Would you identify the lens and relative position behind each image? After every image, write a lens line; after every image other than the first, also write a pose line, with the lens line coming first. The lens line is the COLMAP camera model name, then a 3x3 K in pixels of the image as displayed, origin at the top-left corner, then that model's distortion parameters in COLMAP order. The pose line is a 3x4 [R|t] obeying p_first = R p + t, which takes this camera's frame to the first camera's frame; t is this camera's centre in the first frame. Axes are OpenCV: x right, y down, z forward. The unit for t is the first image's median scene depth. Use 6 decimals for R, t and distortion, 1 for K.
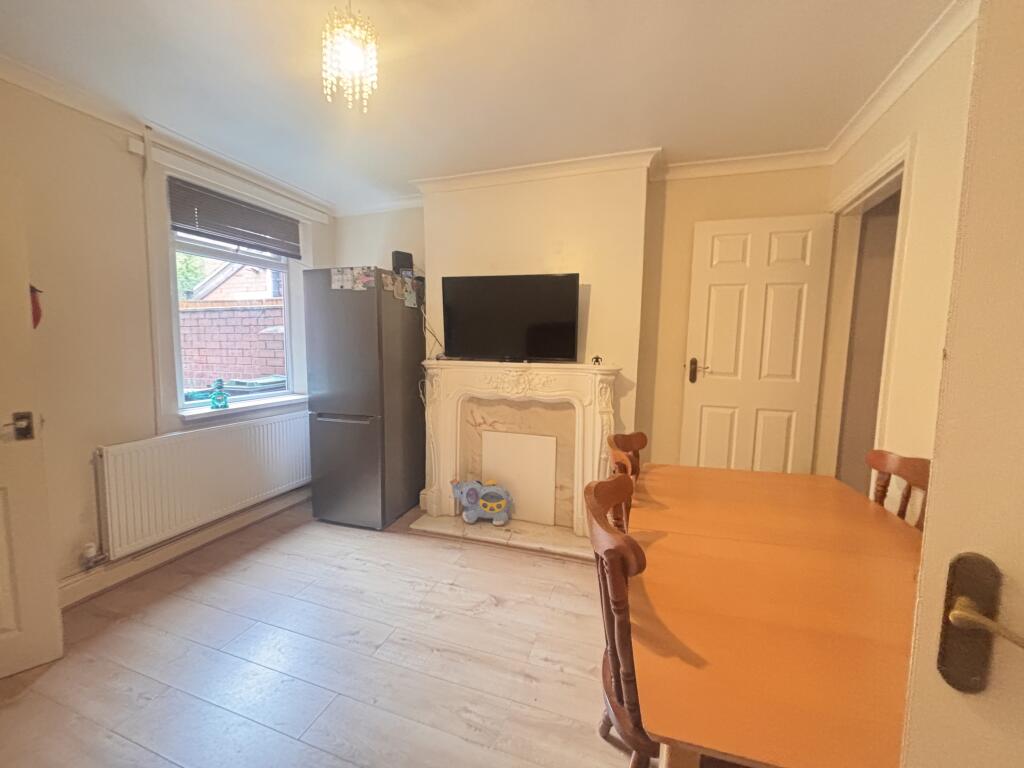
lens RADIAL K [[412.7, 0, 511.4], [0, 412.7, 382.2], [0, 0, 1]] dist [0.006221, -0.001831]
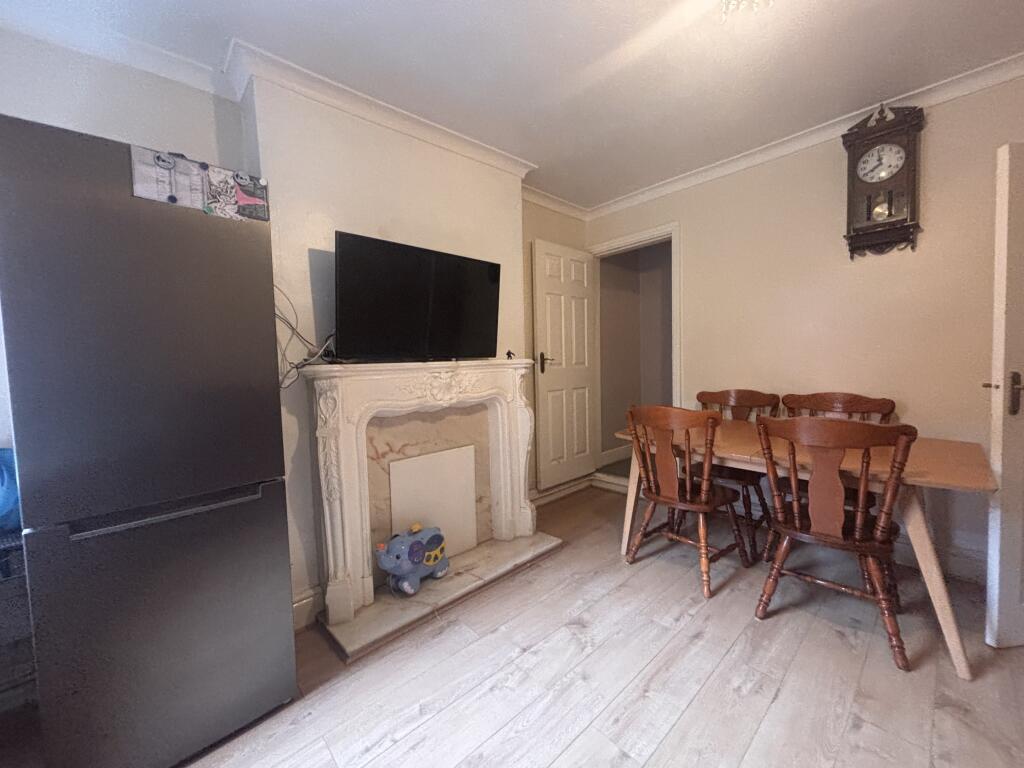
lens RADIAL K [[412.7, 0, 509.6], [0, 412.7, 384.7], [0, 0, 1]] dist [0.006221, -0.001831]
pose [[0.474913, -0.081709, 0.876231, -0.638546], [0.125223, 0.991823, 0.024617, -0.006630], [-0.871078, 0.098033, 0.481261, 0.510079]]
